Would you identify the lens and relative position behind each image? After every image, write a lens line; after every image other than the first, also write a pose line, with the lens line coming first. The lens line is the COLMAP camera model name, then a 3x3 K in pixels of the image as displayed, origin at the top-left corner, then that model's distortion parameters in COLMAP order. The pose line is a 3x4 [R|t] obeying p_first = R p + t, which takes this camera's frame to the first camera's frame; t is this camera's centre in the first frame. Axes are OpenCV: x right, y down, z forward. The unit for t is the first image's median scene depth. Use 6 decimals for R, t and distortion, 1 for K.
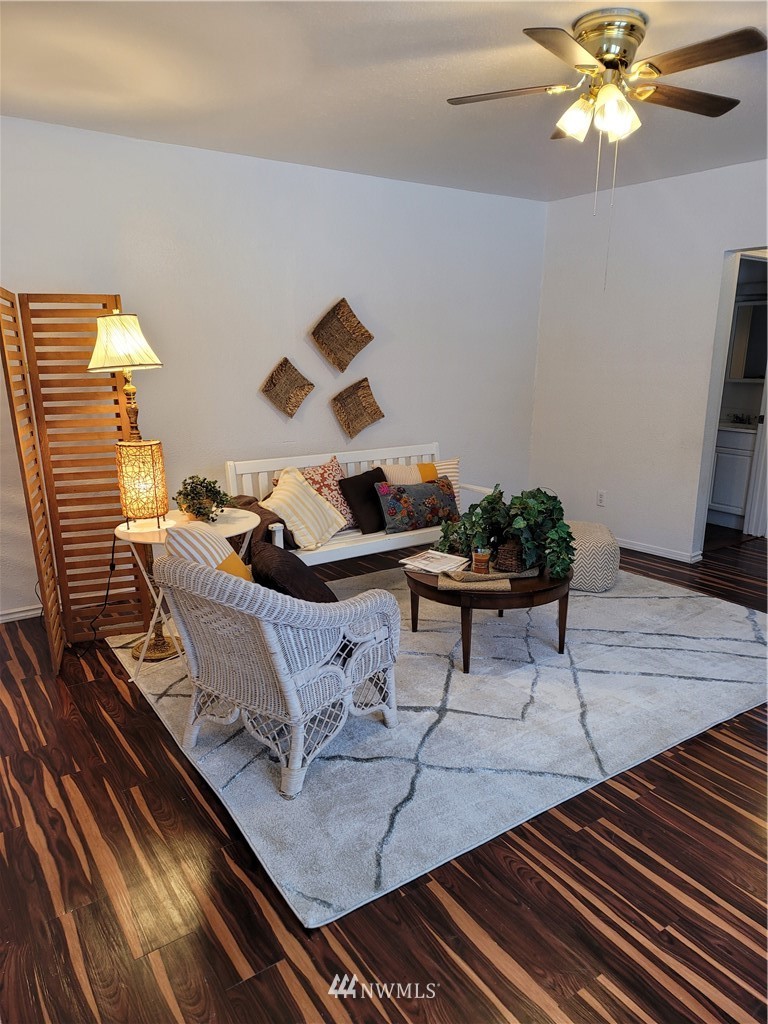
lens RADIAL K [[701.0, 0, 387.3], [0, 701.0, 528.9], [0, 0, 1]] dist [0.063044, -0.055747]
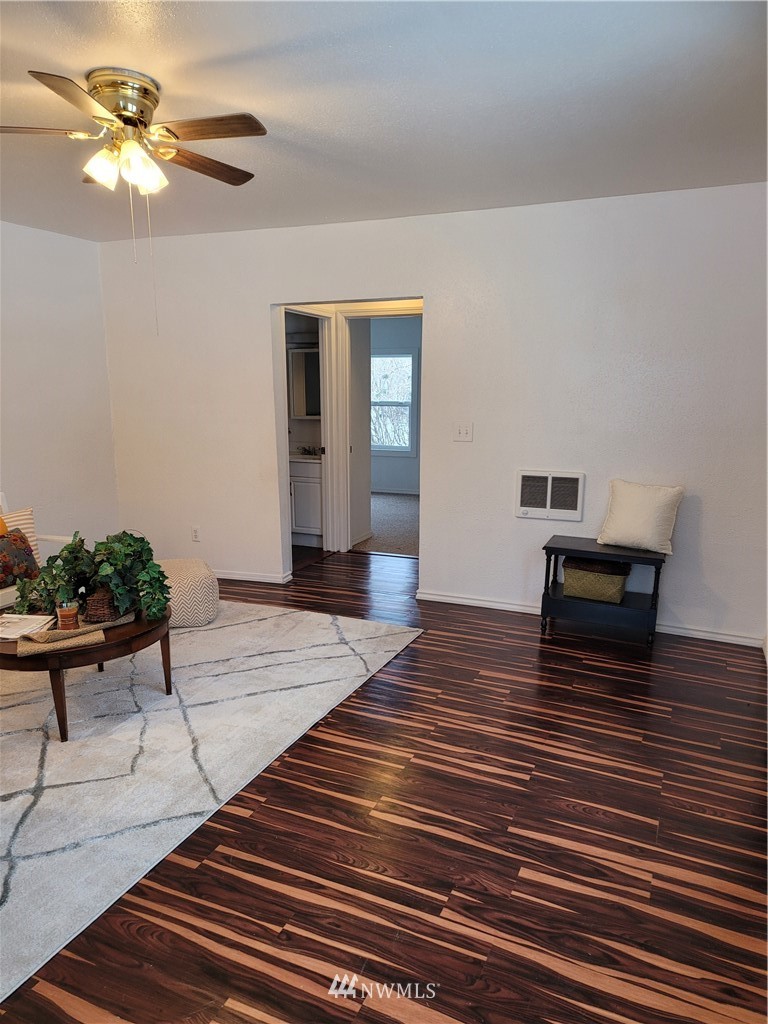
lens RADIAL K [[701.0, 0, 388.7], [0, 701.0, 526.9], [0, 0, 1]] dist [0.063044, -0.055747]
pose [[0.848499, -0.109250, 0.517797, 0.023951], [0.137724, 0.990329, -0.016734, 0.003758], [-0.510961, 0.085512, 0.855340, -0.026348]]
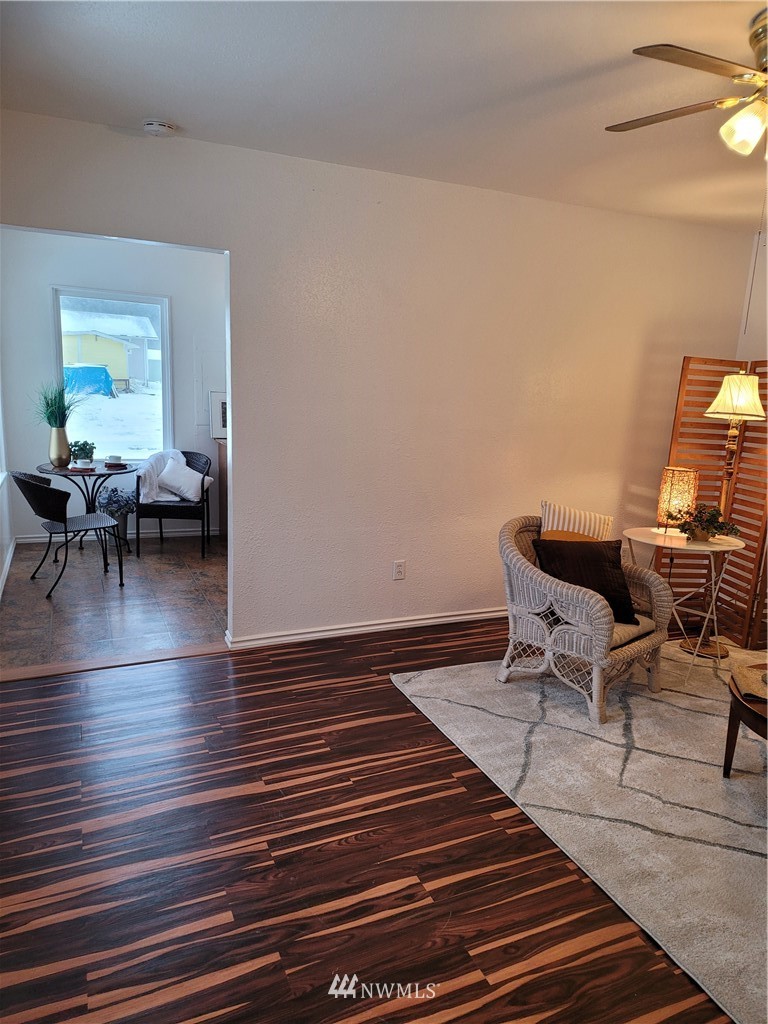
lens RADIAL K [[701.0, 0, 393.5], [0, 701.0, 528.6], [0, 0, 1]] dist [0.063044, -0.055747]
pose [[-0.174253, 0.195365, -0.965126, 1.033266], [-0.292295, 0.925683, 0.240154, -0.176295], [0.940319, 0.323949, -0.104199, 0.662976]]
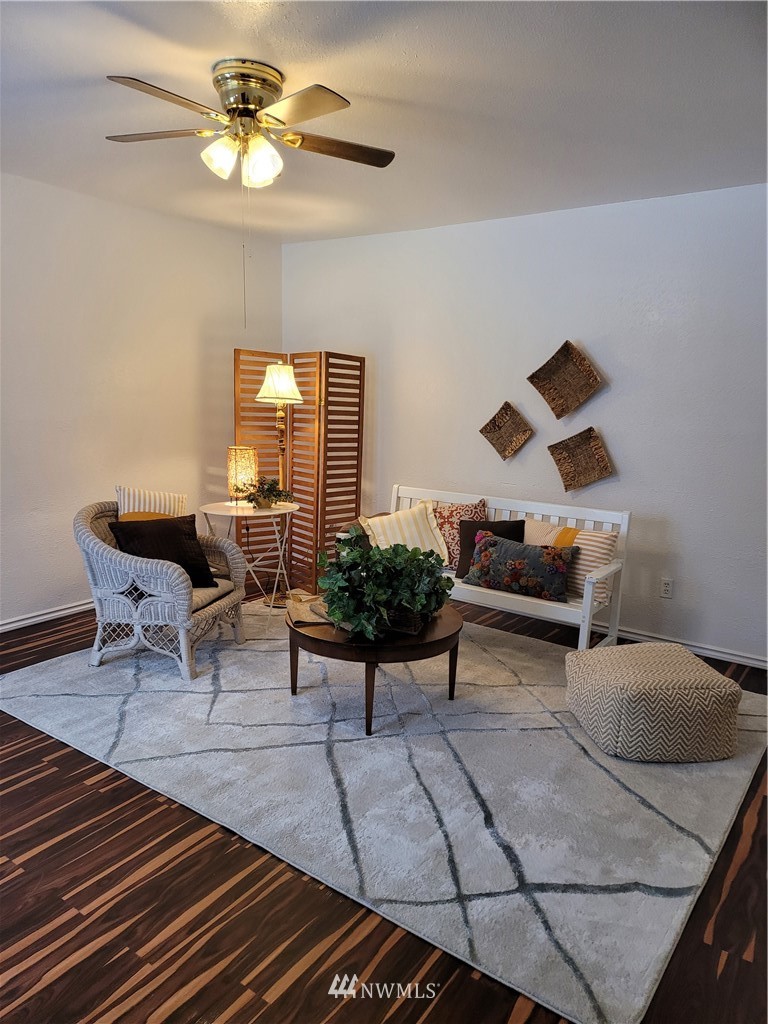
lens RADIAL K [[701.0, 0, 386.1], [0, 701.0, 528.0], [0, 0, 1]] dist [0.063044, -0.055747]
pose [[0.351496, 0.189730, -0.916762, 1.149757], [-0.261186, 0.960241, 0.098587, -0.182331], [0.899018, 0.204792, 0.387076, 0.724358]]
